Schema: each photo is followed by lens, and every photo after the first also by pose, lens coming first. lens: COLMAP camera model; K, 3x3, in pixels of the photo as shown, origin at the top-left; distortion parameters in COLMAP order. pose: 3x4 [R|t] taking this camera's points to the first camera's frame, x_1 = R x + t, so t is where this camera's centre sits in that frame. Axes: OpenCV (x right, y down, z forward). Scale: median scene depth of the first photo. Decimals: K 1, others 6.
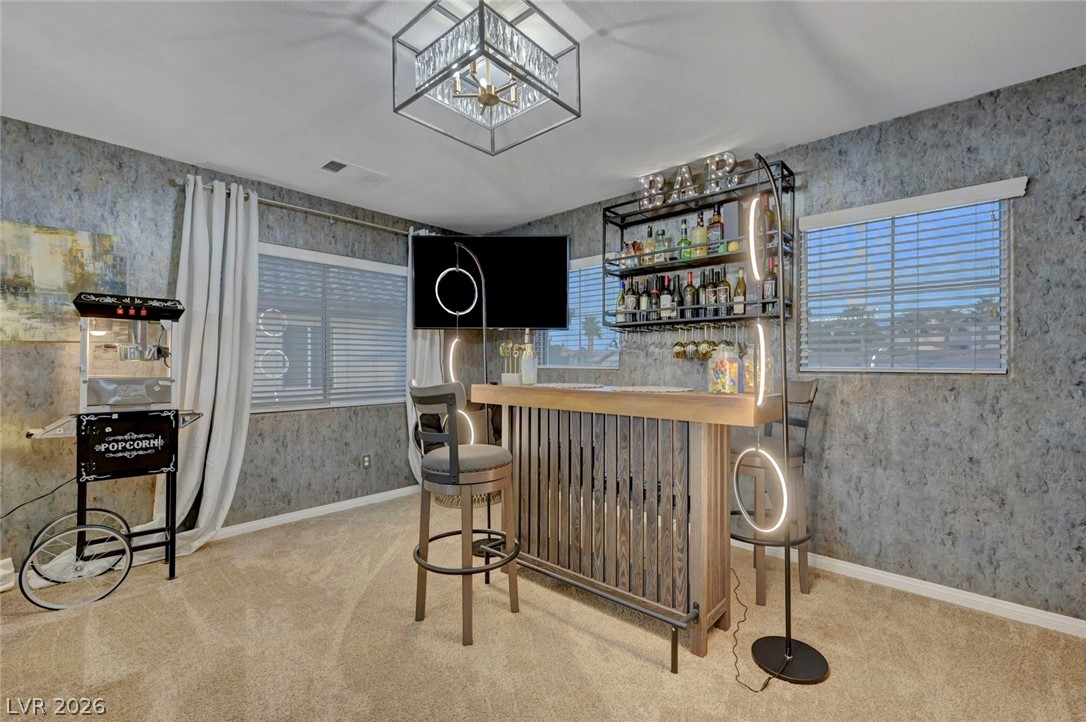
lens RADIAL K [[474.2, 0, 551.4], [0, 474.2, 360.9], [0, 0, 1]] dist [-0.008767, 0.000030]
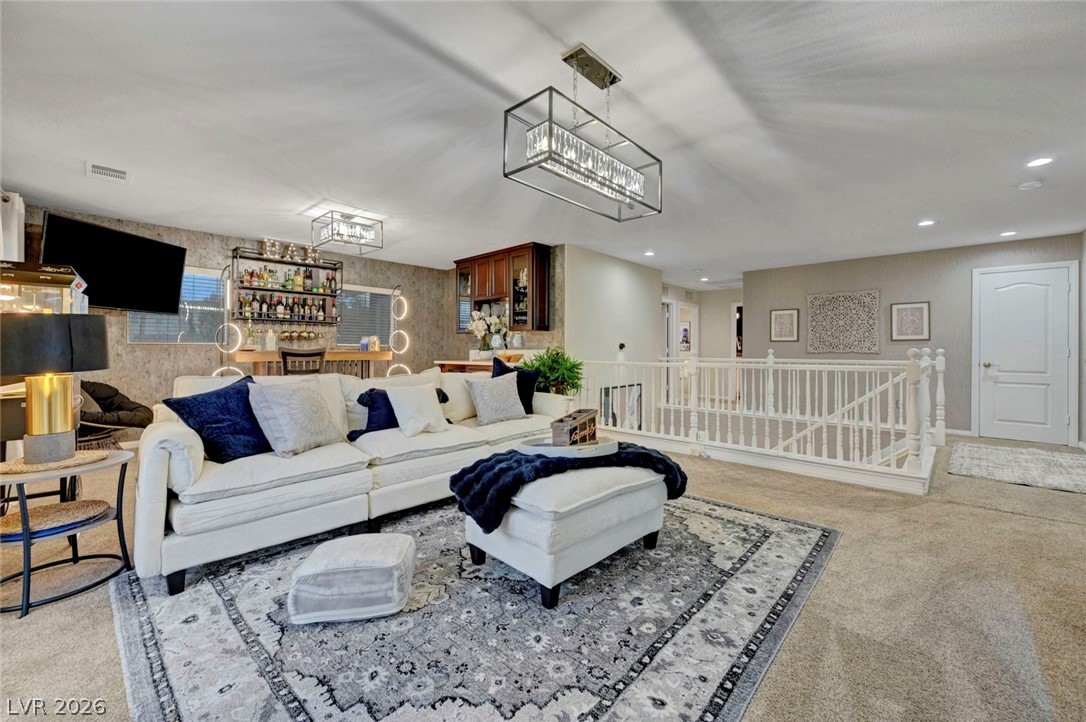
lens RADIAL K [[436.0, 0, 547.1], [0, 436.0, 348.0], [0, 0, 1]] dist [0.000172, 0.000177]
pose [[0.030462, 0.006119, 0.999517, -1.565211], [-0.005602, 0.999967, -0.005951, 0.037496], [-0.999520, -0.005418, 0.030495, -0.138543]]
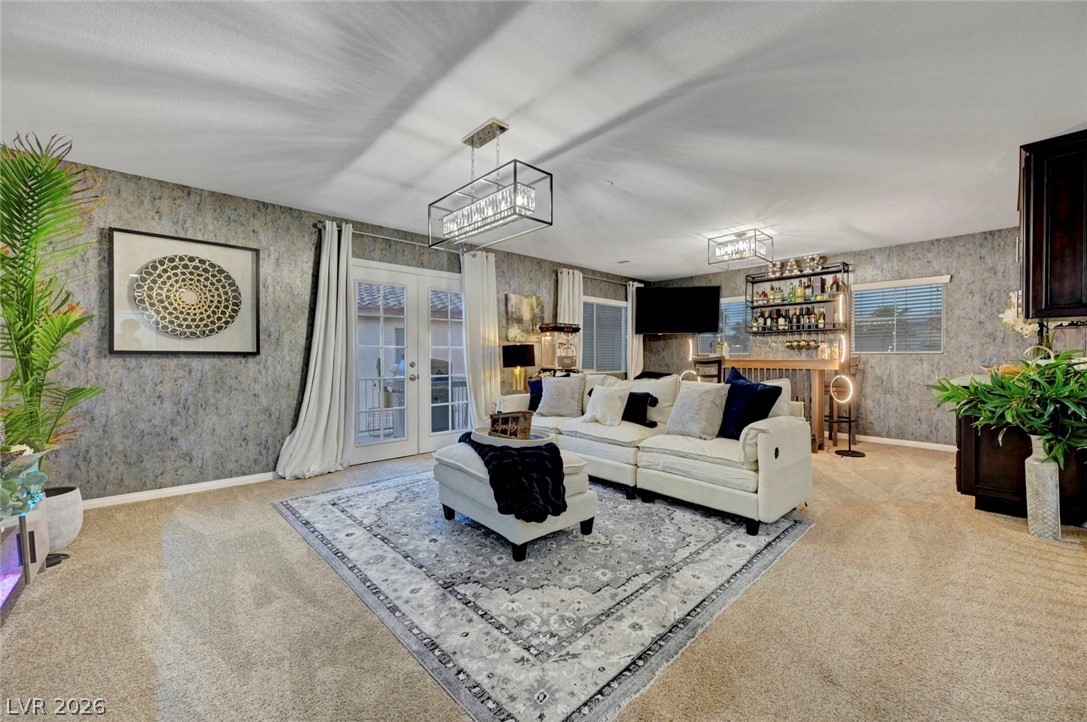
lens RADIAL K [[427.7, 0, 547.4], [0, 427.7, 359.8], [0, 0, 1]] dist [0.000457, -0.000002]
pose [[0.994939, 0.000097, -0.100478, -0.637624], [0.000543, 0.999980, 0.006342, 0.033742], [0.100476, -0.006364, 0.994919, -1.054114]]
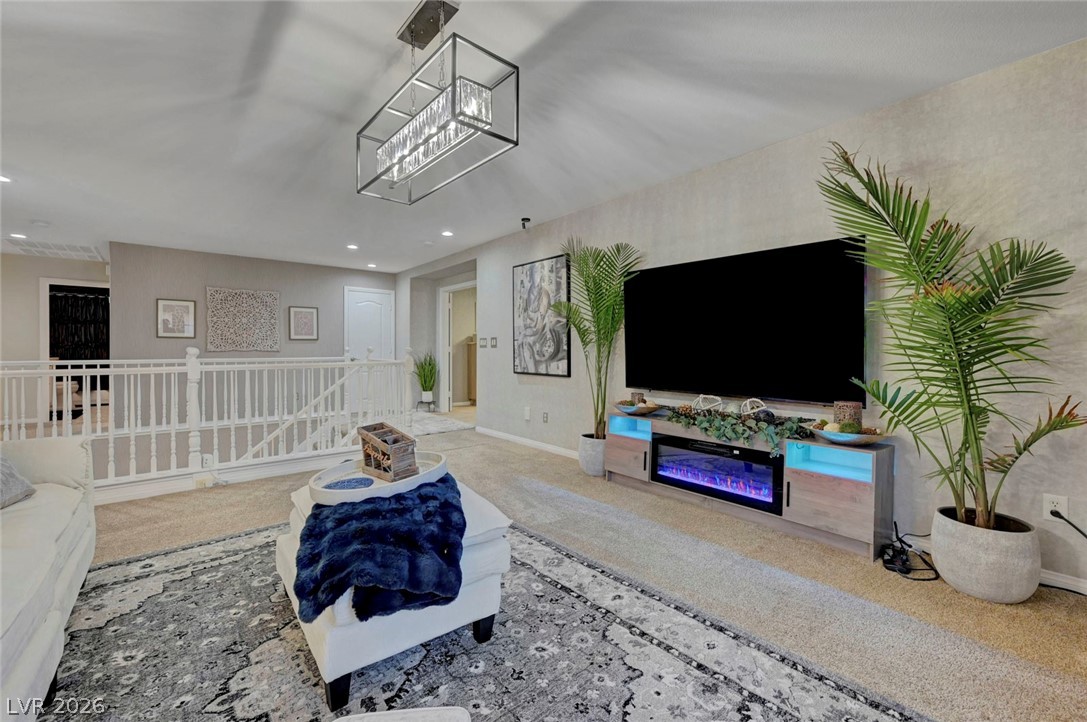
lens RADIAL K [[448.1, 0, 542.3], [0, 448.1, 352.8], [0, 0, 1]] dist [-0.000479, -0.000026]
pose [[-0.989235, -0.000865, 0.146335, -1.107529], [-0.000049, 0.999984, 0.005581, 0.036687], [-0.146337, 0.005513, -0.989219, 0.411466]]
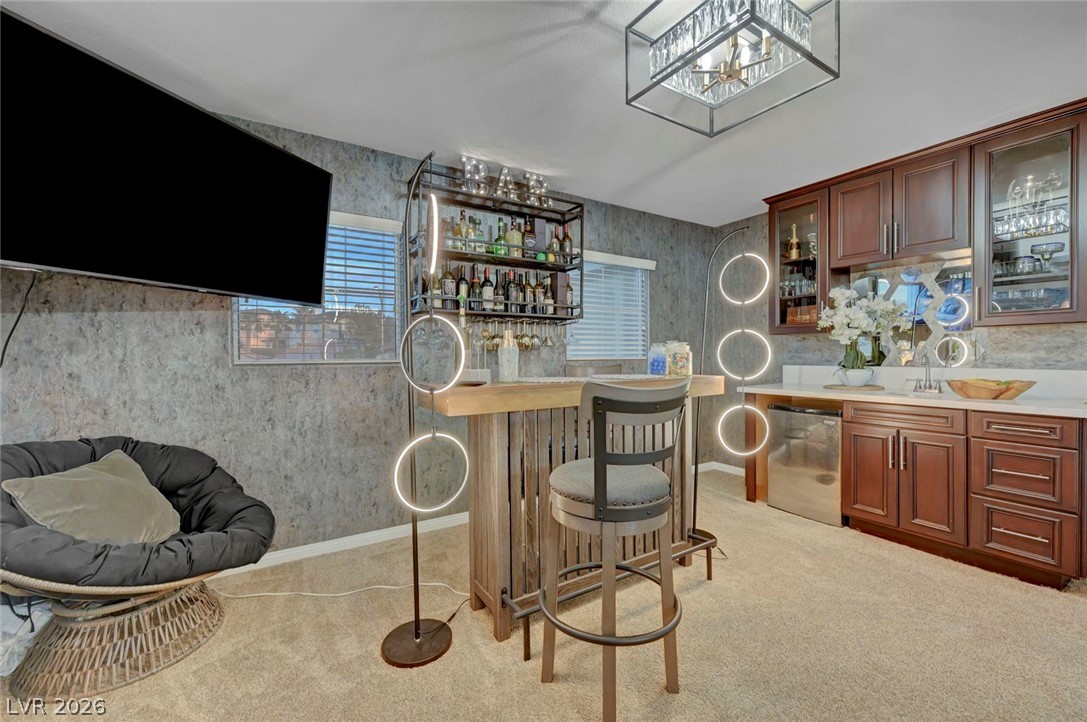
lens RADIAL K [[435.3, 0, 552.5], [0, 435.3, 359.4], [0, 0, 1]] dist [-0.001497, -0.000067]
pose [[0.266357, -0.013875, 0.963775, -0.647210], [0.001024, 0.999900, 0.014112, 0.001871], [-0.963874, -0.002772, 0.266345, 0.655044]]
